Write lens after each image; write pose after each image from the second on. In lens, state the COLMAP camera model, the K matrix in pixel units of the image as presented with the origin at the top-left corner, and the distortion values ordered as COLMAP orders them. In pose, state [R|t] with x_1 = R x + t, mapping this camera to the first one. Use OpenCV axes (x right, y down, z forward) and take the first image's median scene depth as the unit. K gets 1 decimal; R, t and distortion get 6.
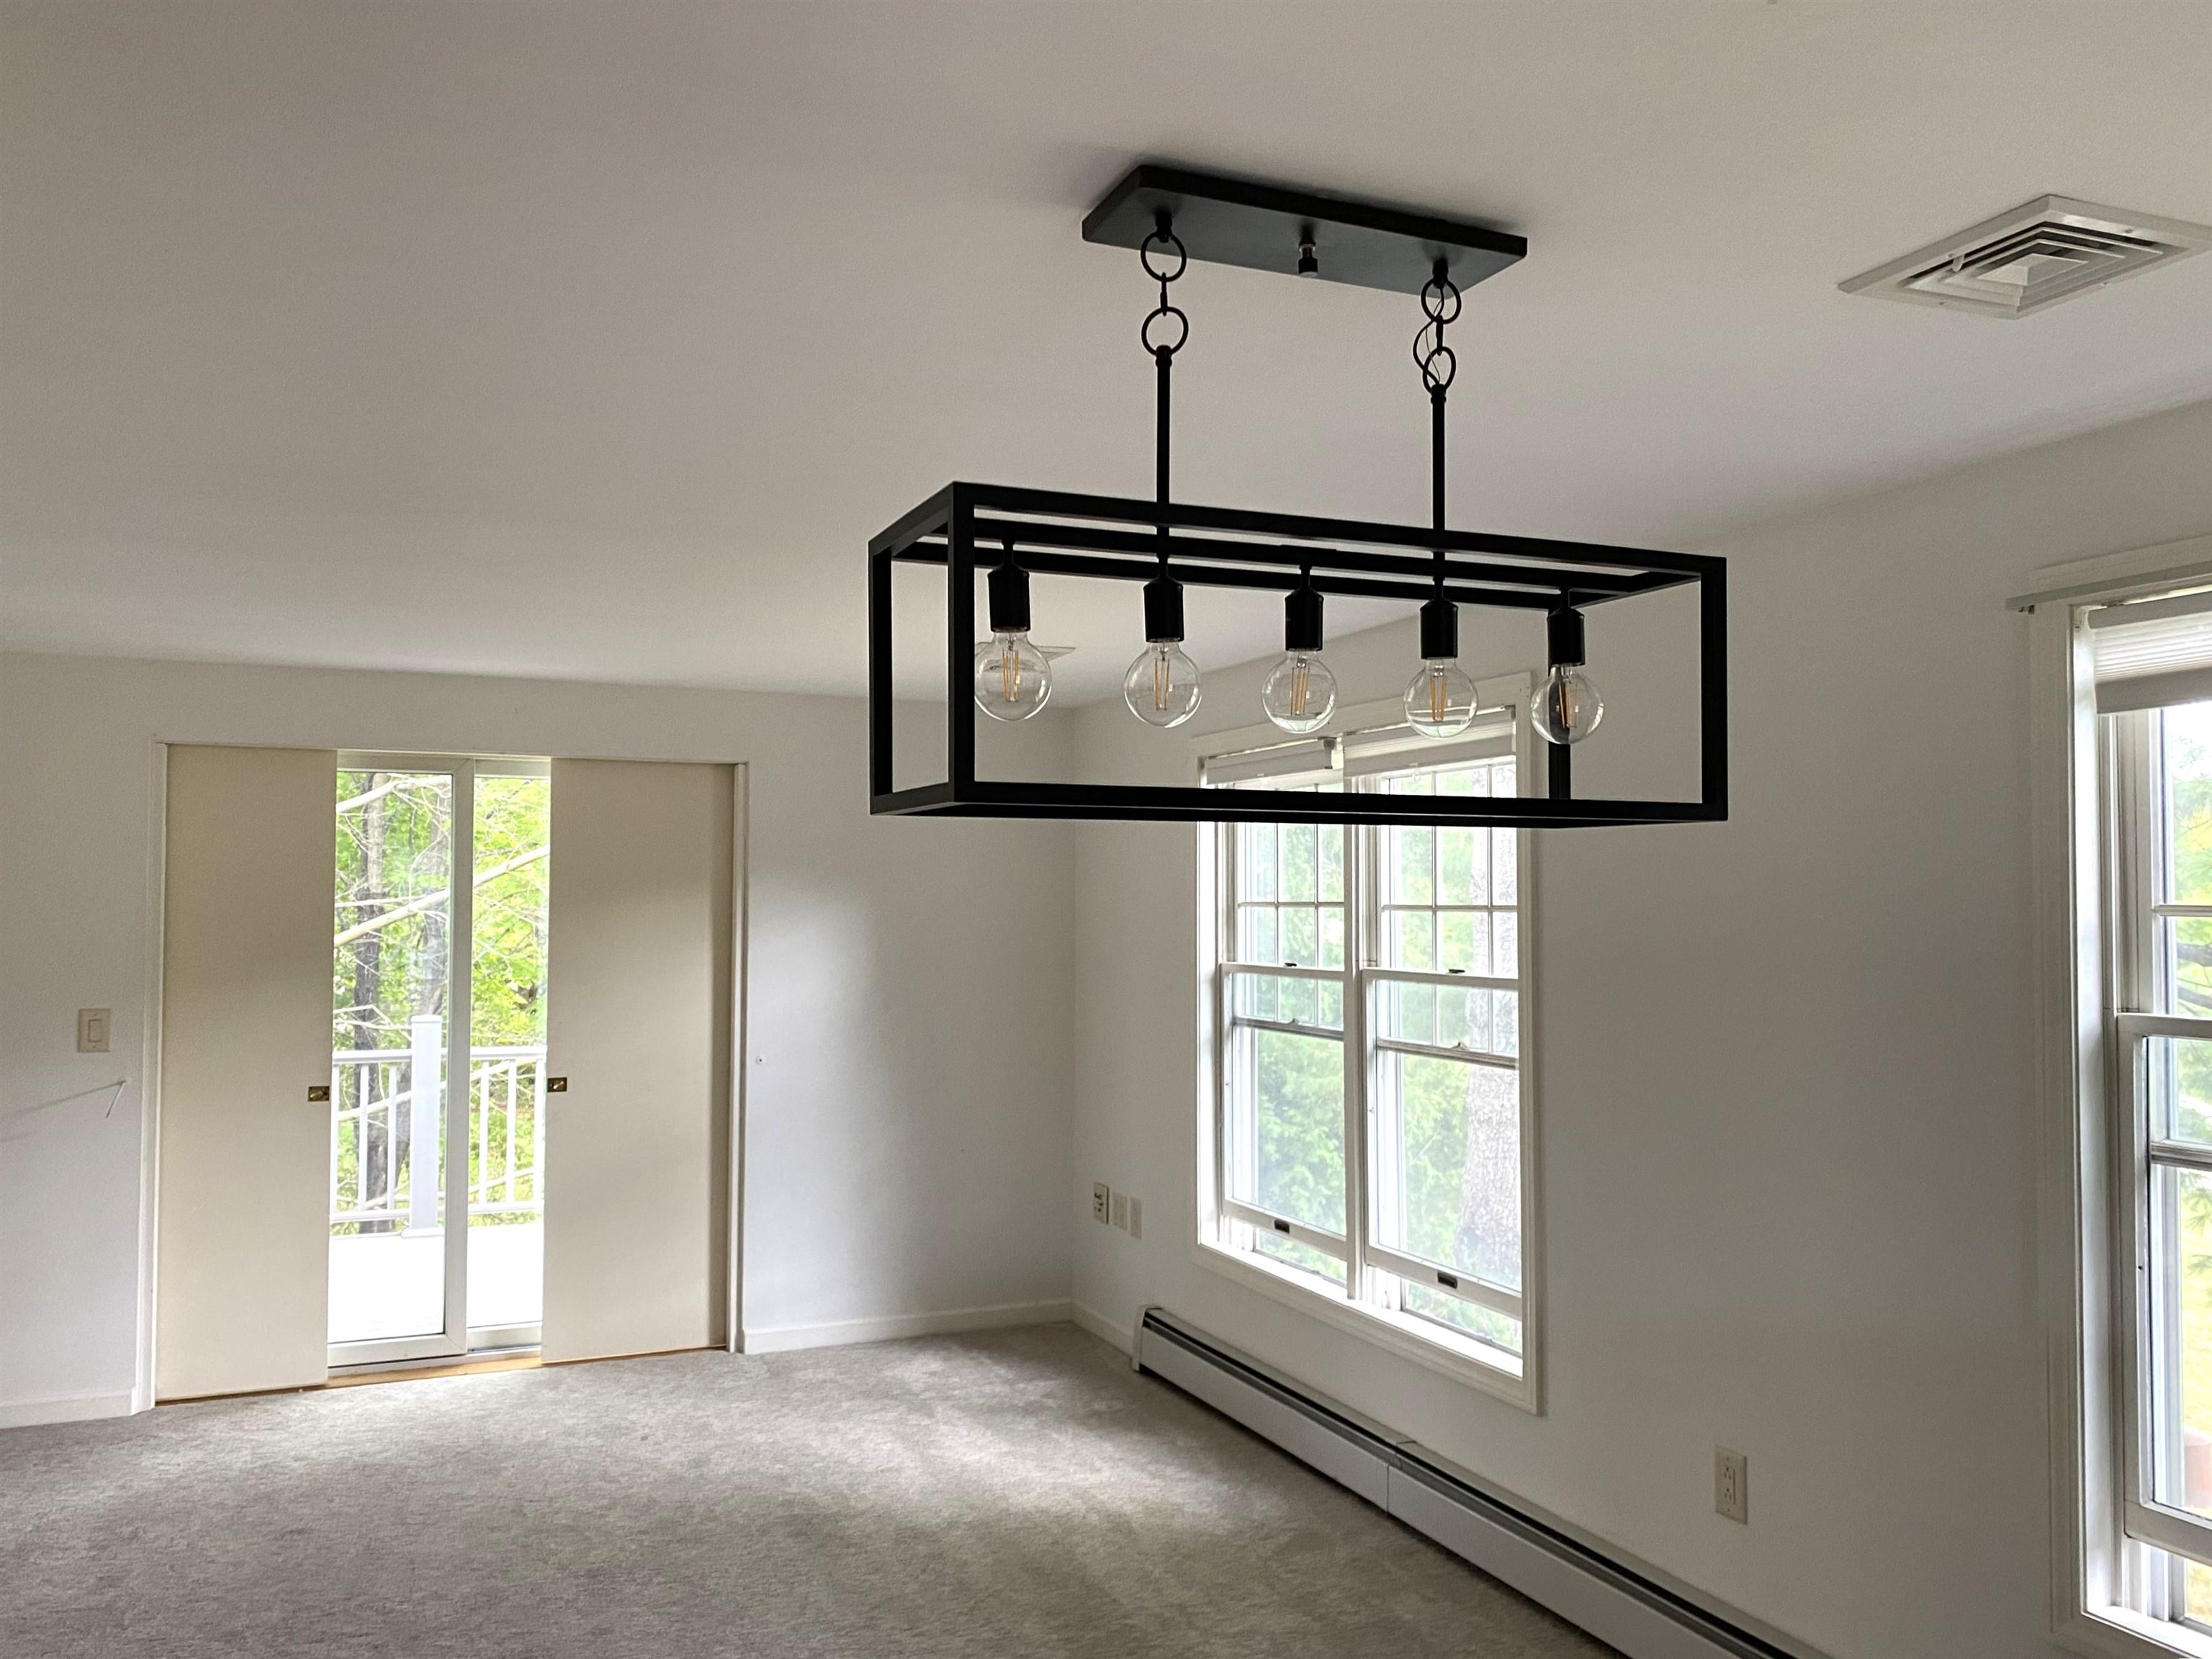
lens RADIAL K [[1718.7, 0, 1115.0], [0, 1718.7, 862.1], [0, 0, 1]] dist [0.015437, -0.007772]
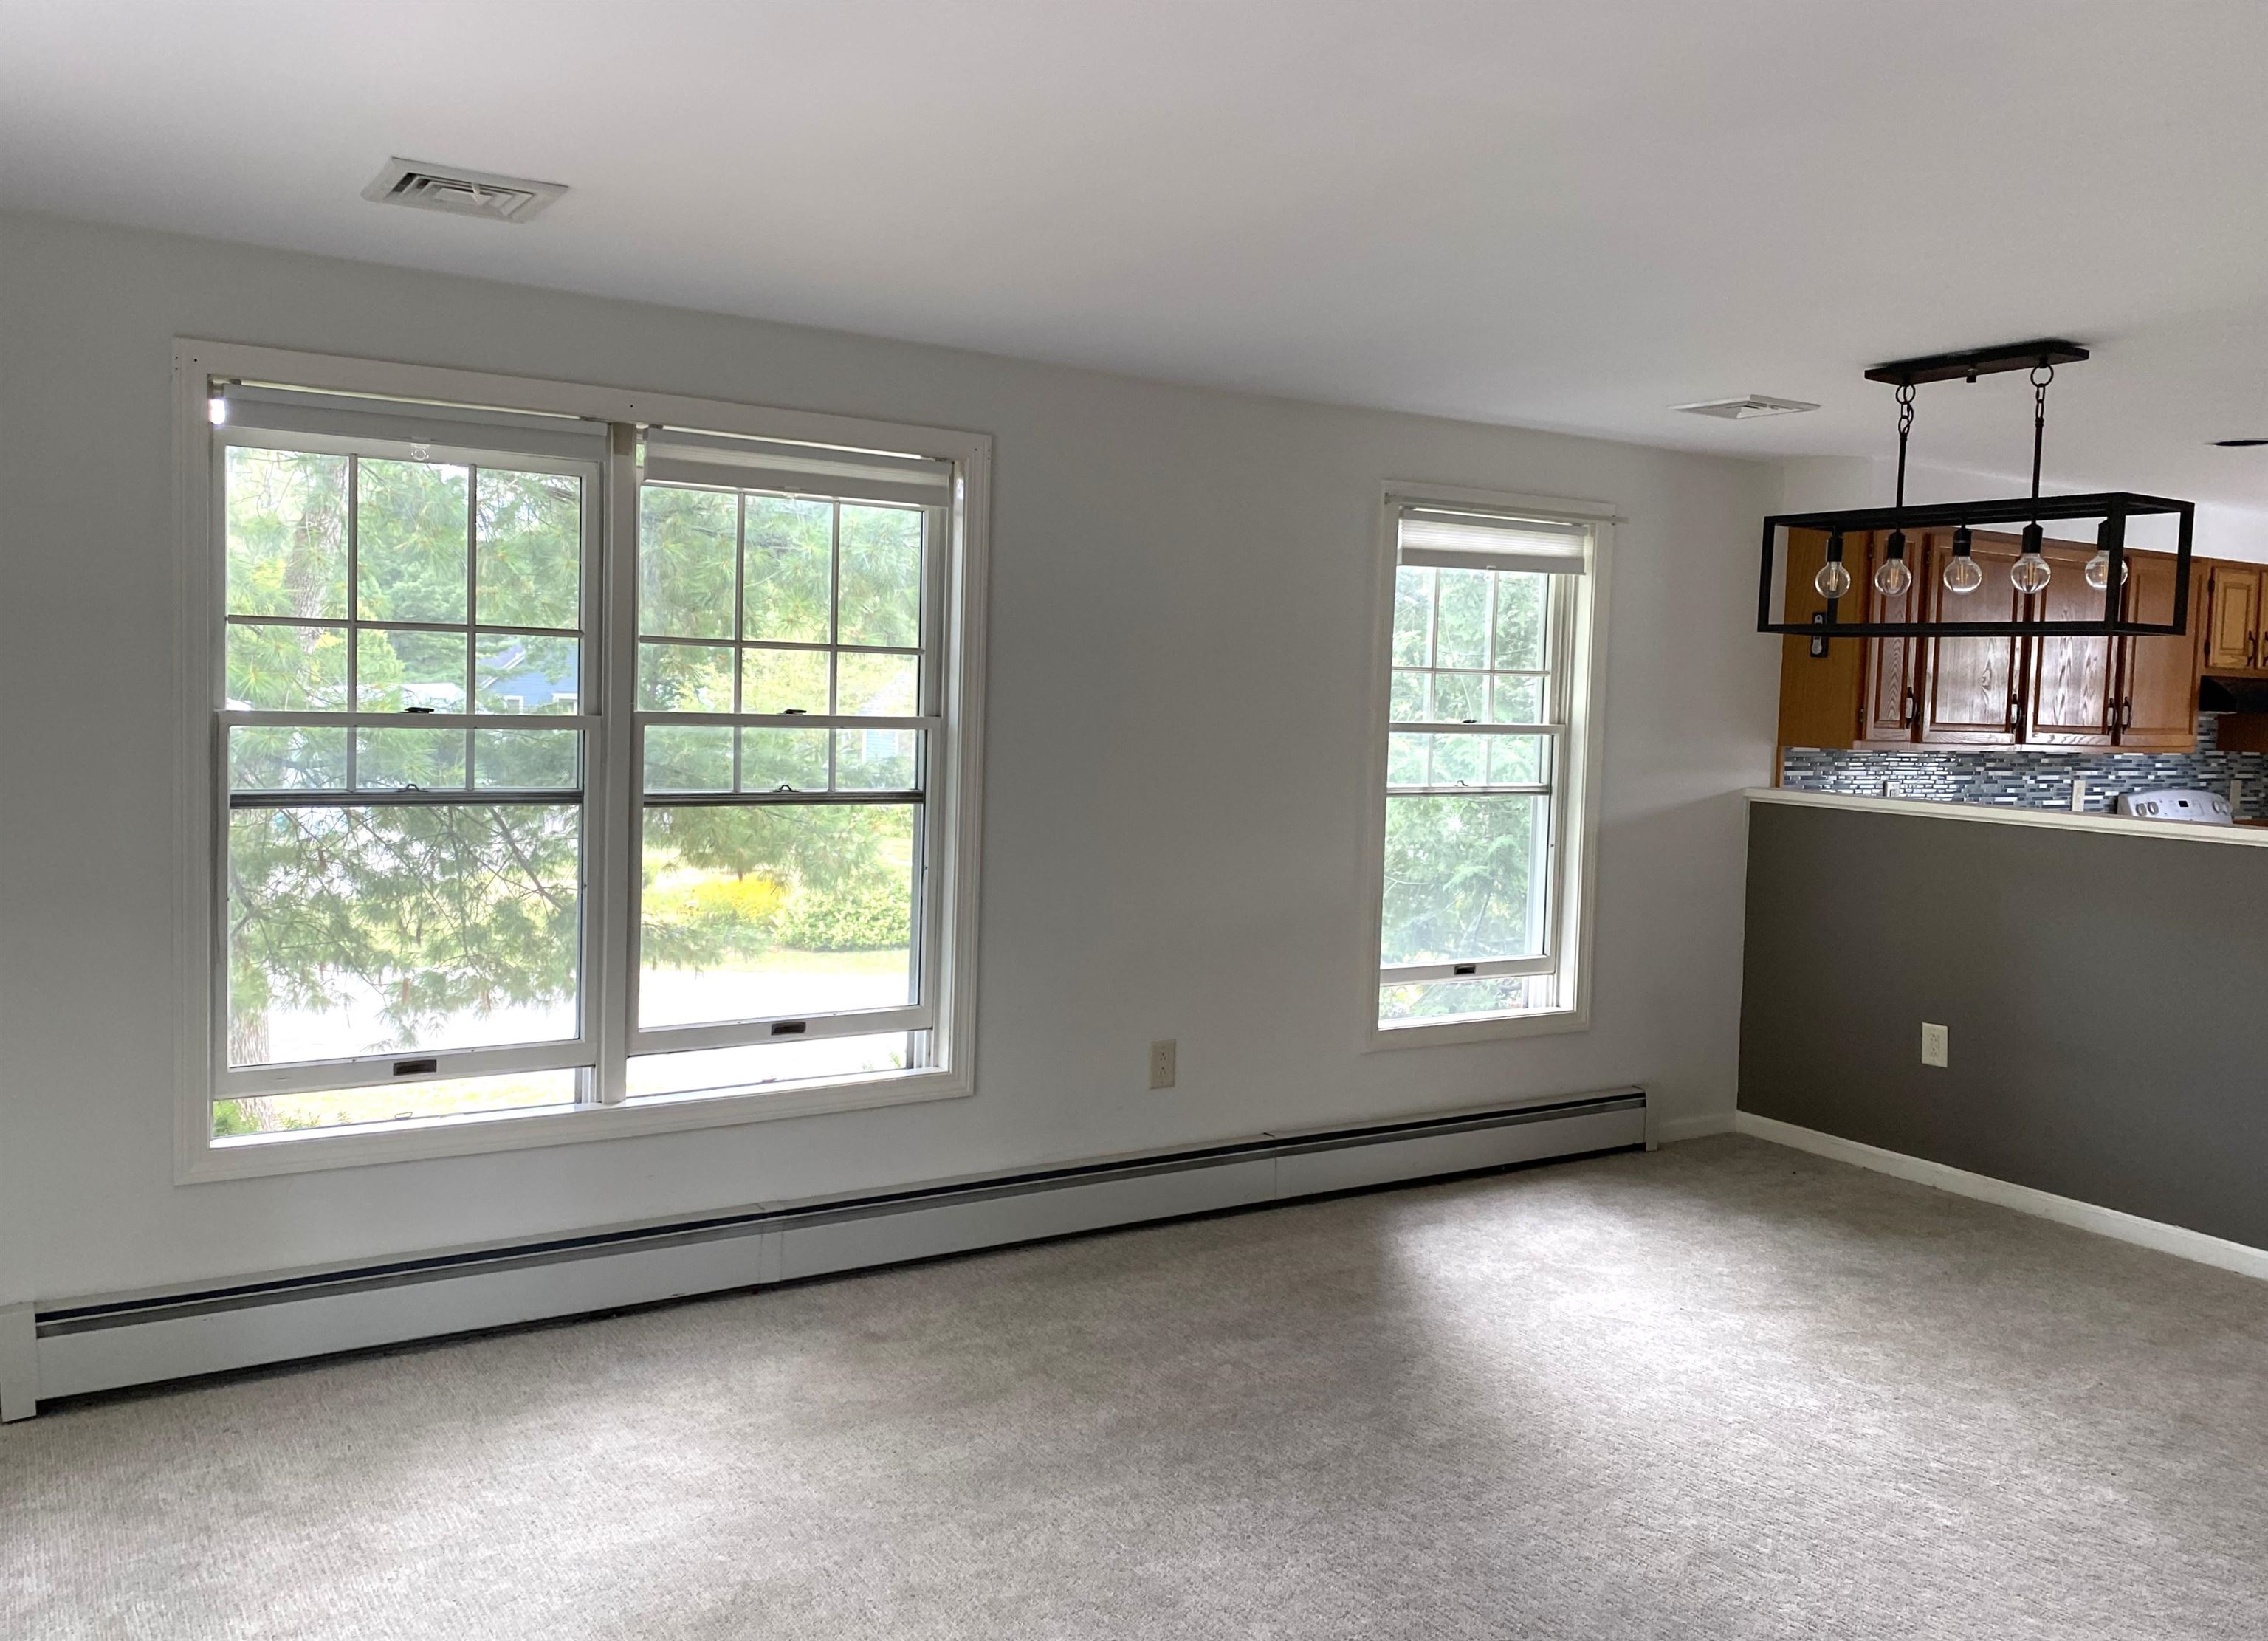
lens RADIAL K [[1713.9, 0, 1134.0], [0, 1713.9, 820.5], [0, 0, 1]] dist [-0.023658, 0.000438]
pose [[-0.153354, -0.067942, 0.985833, -0.702167], [-0.045558, 0.997059, 0.061629, 0.051496], [-0.987121, -0.035461, -0.155998, 0.865843]]
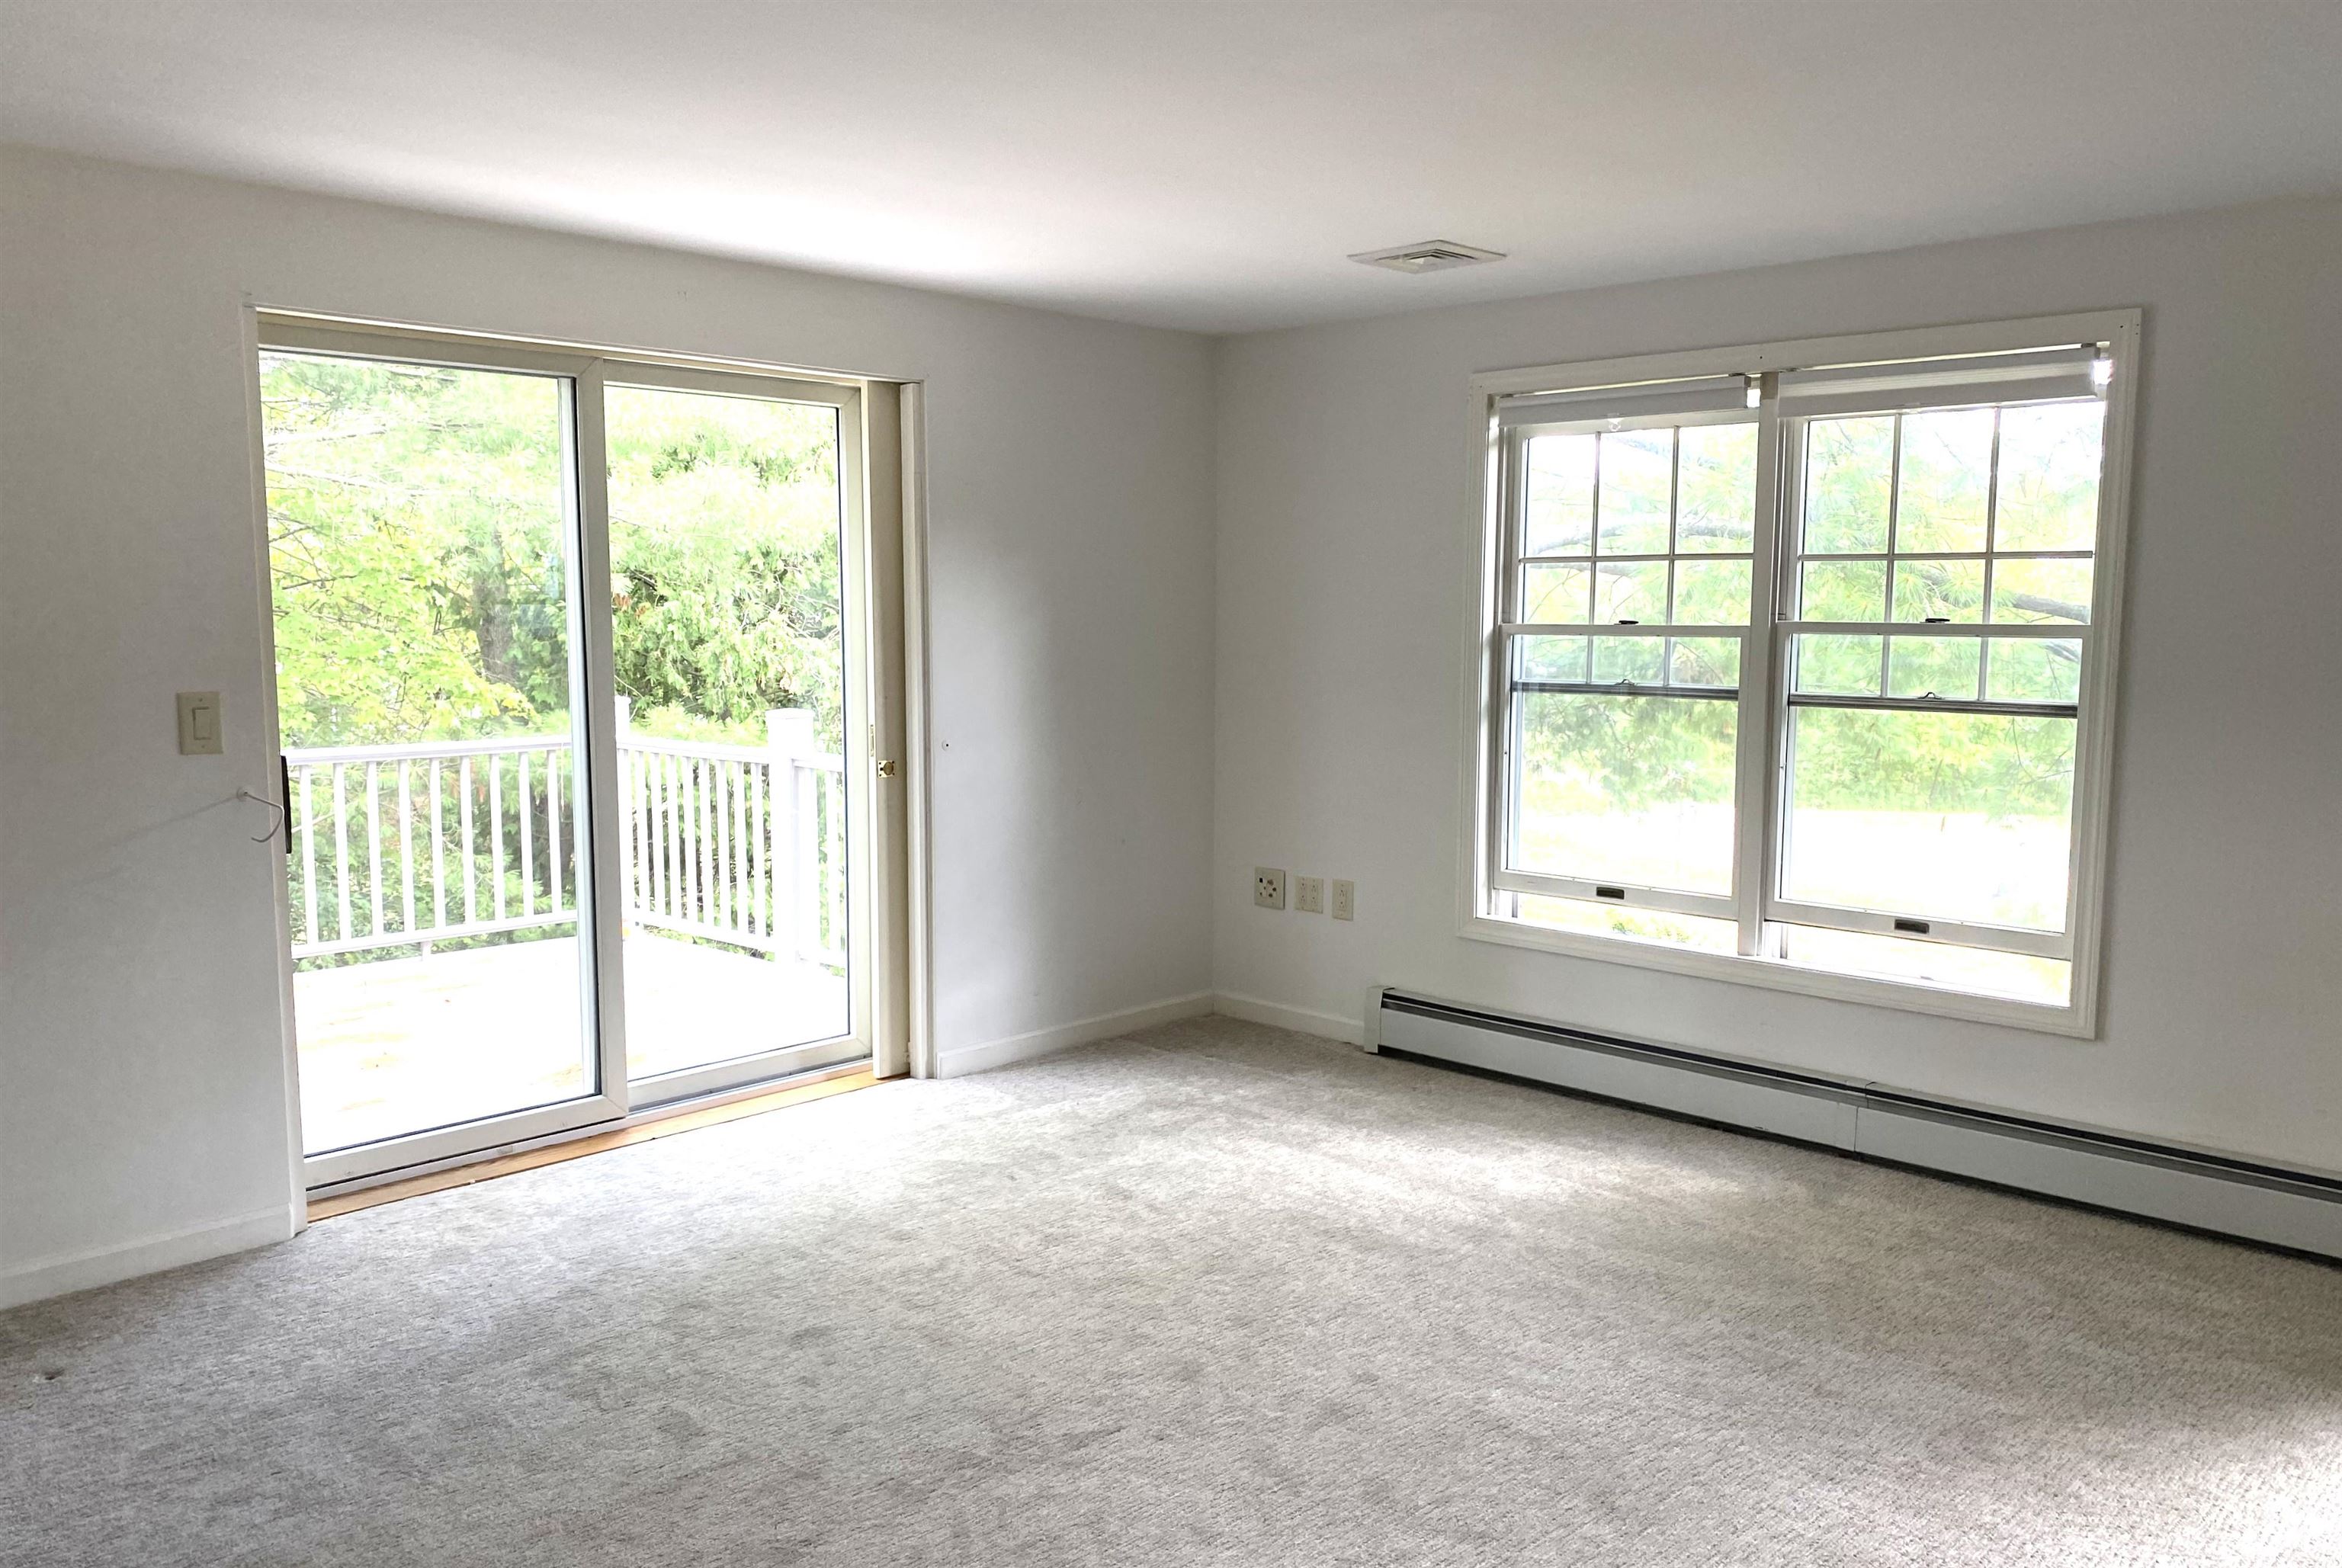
lens RADIAL K [[1745.3, 0, 1152.5], [0, 1745.3, 837.7], [0, 0, 1]] dist [0.210979, -0.563776]
pose [[0.923359, -0.050352, 0.380622, -0.556370], [-0.011057, 0.987465, 0.157453, 0.028137], [-0.383779, -0.149594, 0.911227, 0.203770]]
